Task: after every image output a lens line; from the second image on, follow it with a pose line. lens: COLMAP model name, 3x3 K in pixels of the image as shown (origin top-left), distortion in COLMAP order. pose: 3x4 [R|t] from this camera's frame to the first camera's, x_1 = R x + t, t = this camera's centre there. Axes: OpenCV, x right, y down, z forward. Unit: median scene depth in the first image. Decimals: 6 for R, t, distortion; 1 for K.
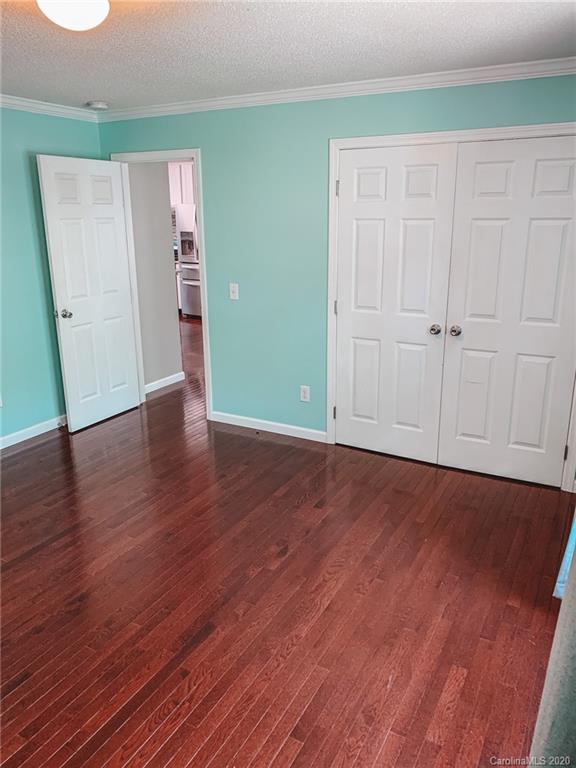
lens RADIAL K [[587.3, 0, 291.5], [0, 587.3, 386.7], [0, 0, 1]] dist [0.025857, -0.008369]
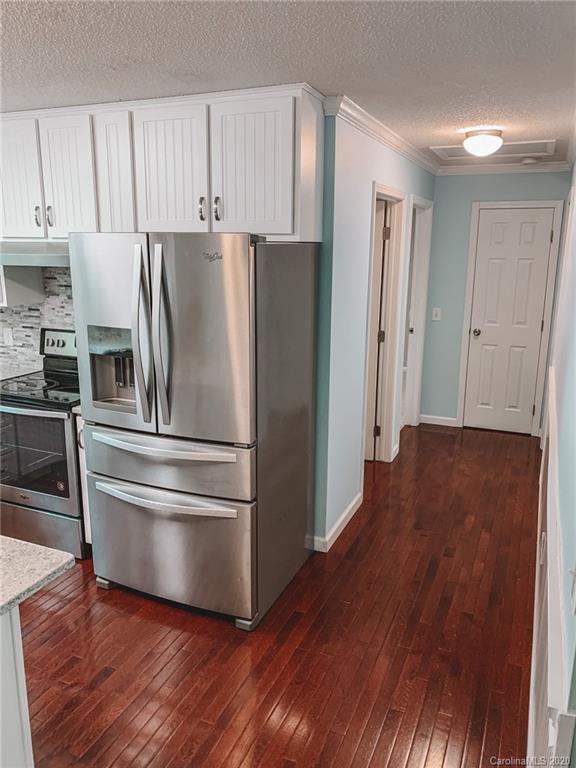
lens RADIAL K [[587.3, 0, 287.1], [0, 587.3, 380.0], [0, 0, 1]] dist [0.025857, -0.008369]
pose [[0.994920, -0.003473, 0.100609, -0.118369], [0.010193, 0.997745, -0.066348, -0.214168], [-0.100151, 0.067036, 0.992711, 0.693226]]
